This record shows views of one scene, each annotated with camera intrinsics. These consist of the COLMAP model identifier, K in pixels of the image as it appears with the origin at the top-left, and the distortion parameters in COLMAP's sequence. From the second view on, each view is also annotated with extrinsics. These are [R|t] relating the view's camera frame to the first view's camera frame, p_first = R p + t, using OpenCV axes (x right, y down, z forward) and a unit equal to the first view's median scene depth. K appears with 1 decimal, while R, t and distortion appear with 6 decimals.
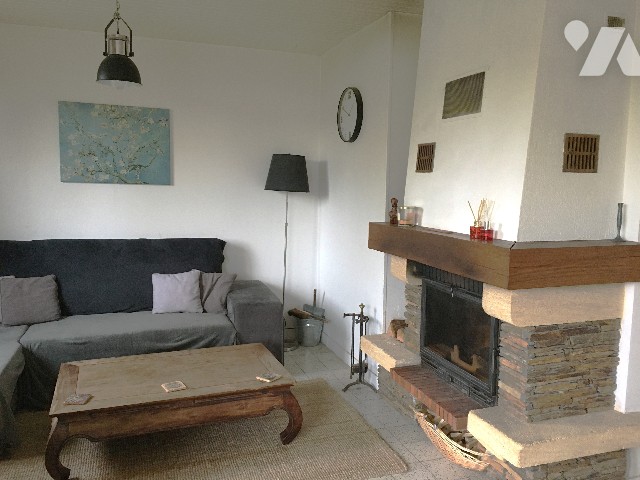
lens RADIAL K [[540.9, 0, 319.3], [0, 540.9, 241.5], [0, 0, 1]] dist [0.040363, -0.046043]
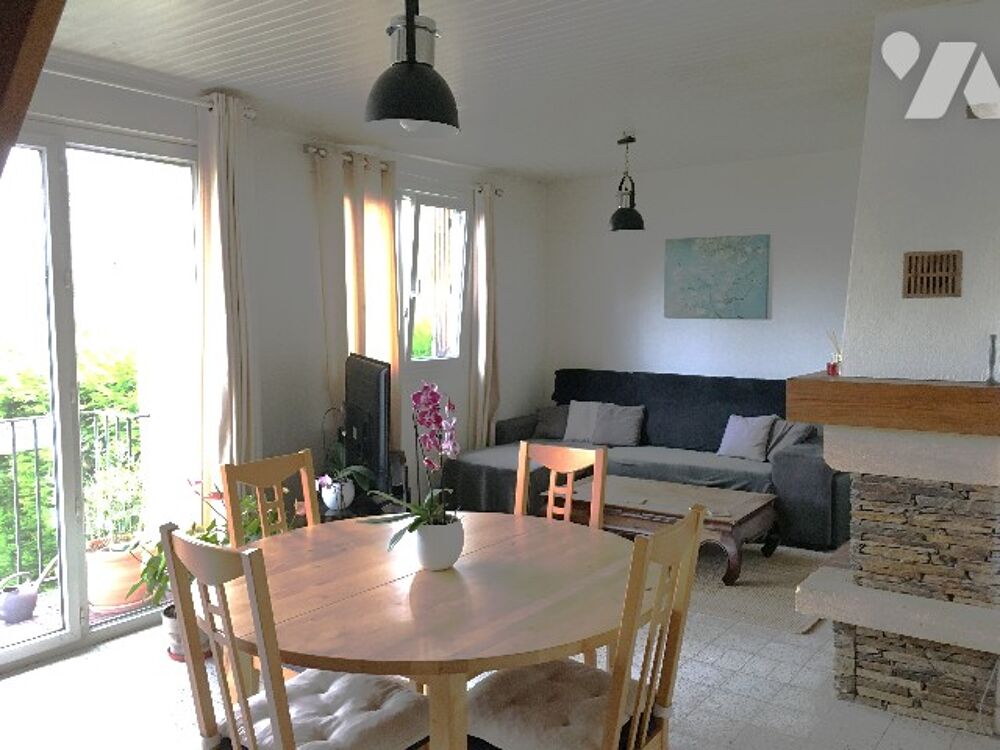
lens RADIAL K [[845.1, 0, 503.0], [0, 845.1, 374.9], [0, 0, 1]] dist [0.040363, -0.046043]
pose [[0.571248, 0.043608, -0.819618, 0.854288], [-0.078725, 0.996895, -0.001828, 0.032362], [0.816993, 0.065568, 0.572907, -0.194987]]
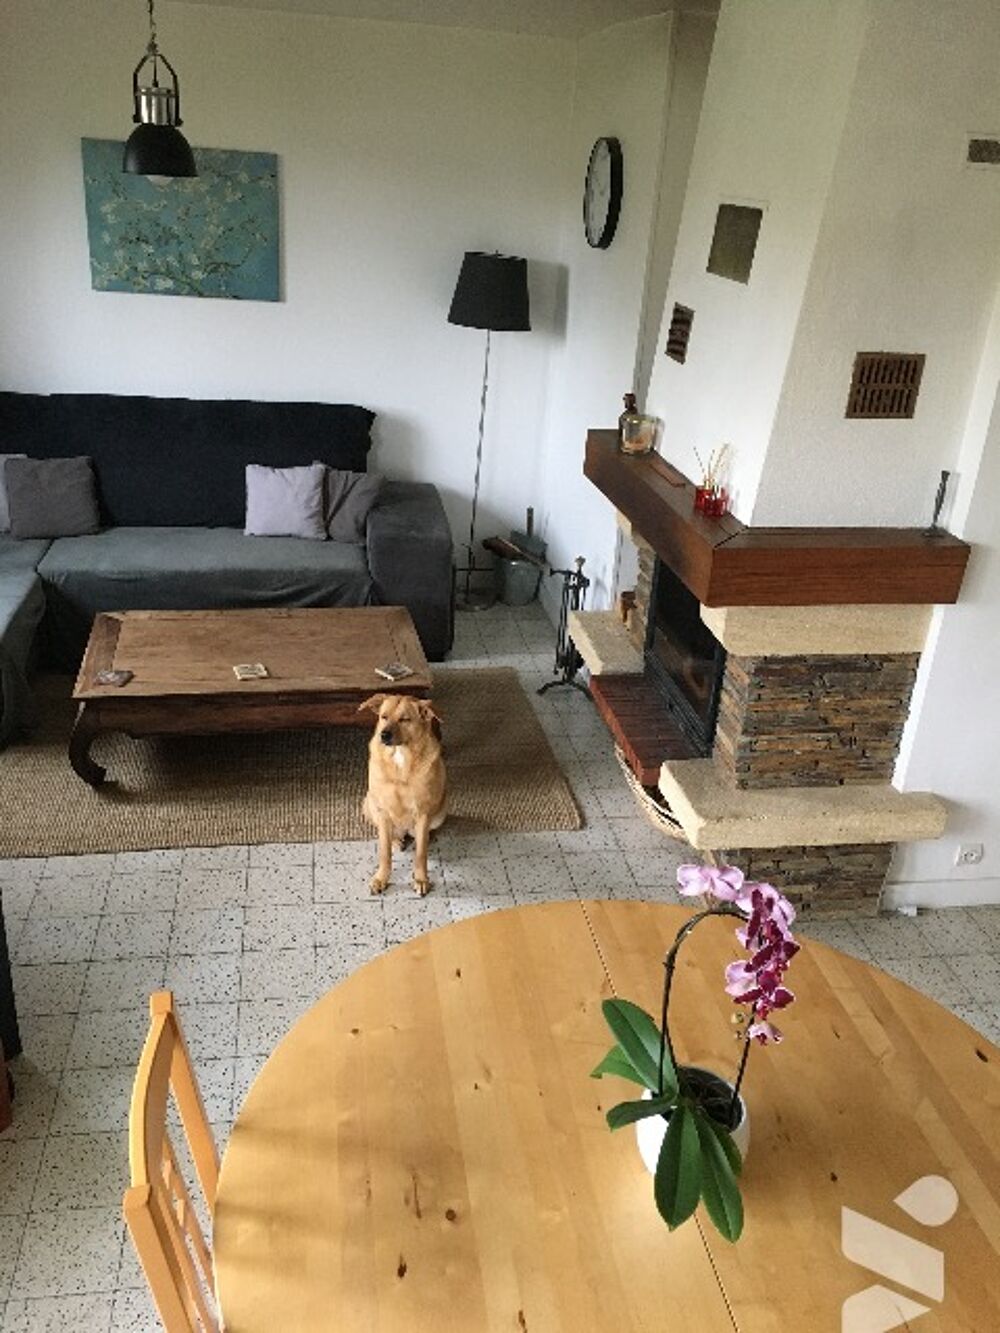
lens RADIAL K [[1126.5, 0, 501.9], [0, 1126.5, 667.3], [0, 0, 1]] dist [0.040363, -0.046043]
pose [[0.986580, 0.105948, -0.124237, 0.184081], [-0.063749, 0.950443, 0.304292, -0.159259], [0.150320, -0.292288, 0.944443, -0.233897]]
